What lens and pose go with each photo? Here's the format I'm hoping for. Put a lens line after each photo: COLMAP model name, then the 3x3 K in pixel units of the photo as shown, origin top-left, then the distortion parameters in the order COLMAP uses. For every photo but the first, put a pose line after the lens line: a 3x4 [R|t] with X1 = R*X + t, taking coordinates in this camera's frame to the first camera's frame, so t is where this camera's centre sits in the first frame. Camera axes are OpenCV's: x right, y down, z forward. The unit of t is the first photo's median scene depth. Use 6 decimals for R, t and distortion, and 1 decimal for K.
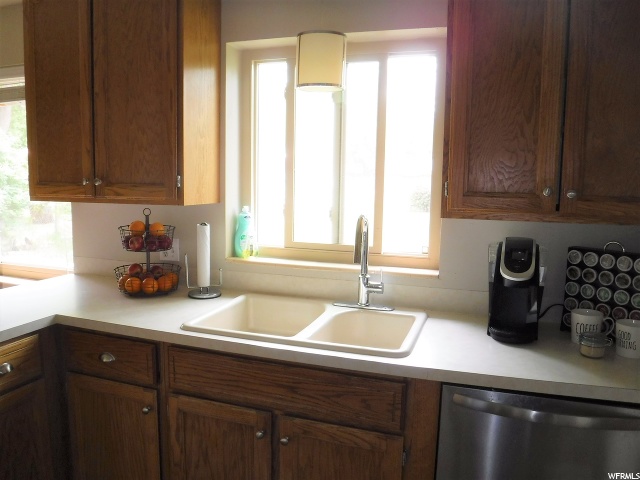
lens RADIAL K [[525.5, 0, 317.2], [0, 525.5, 243.6], [0, 0, 1]] dist [-0.093186, 0.002417]
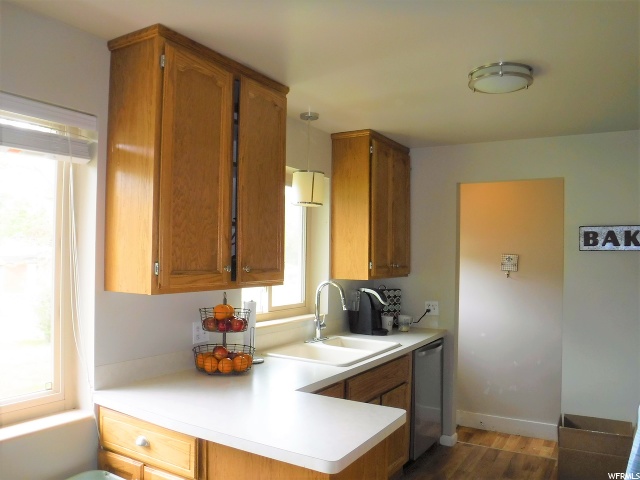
lens RADIAL K [[525.5, 0, 317.2], [0, 525.5, 243.6], [0, 0, 1]] dist [-0.093186, 0.002417]
pose [[0.205583, 0.008703, 0.978601, -1.401302], [0.113143, 0.993044, -0.032601, -0.114553], [-0.972077, 0.117424, 0.203168, 0.604598]]
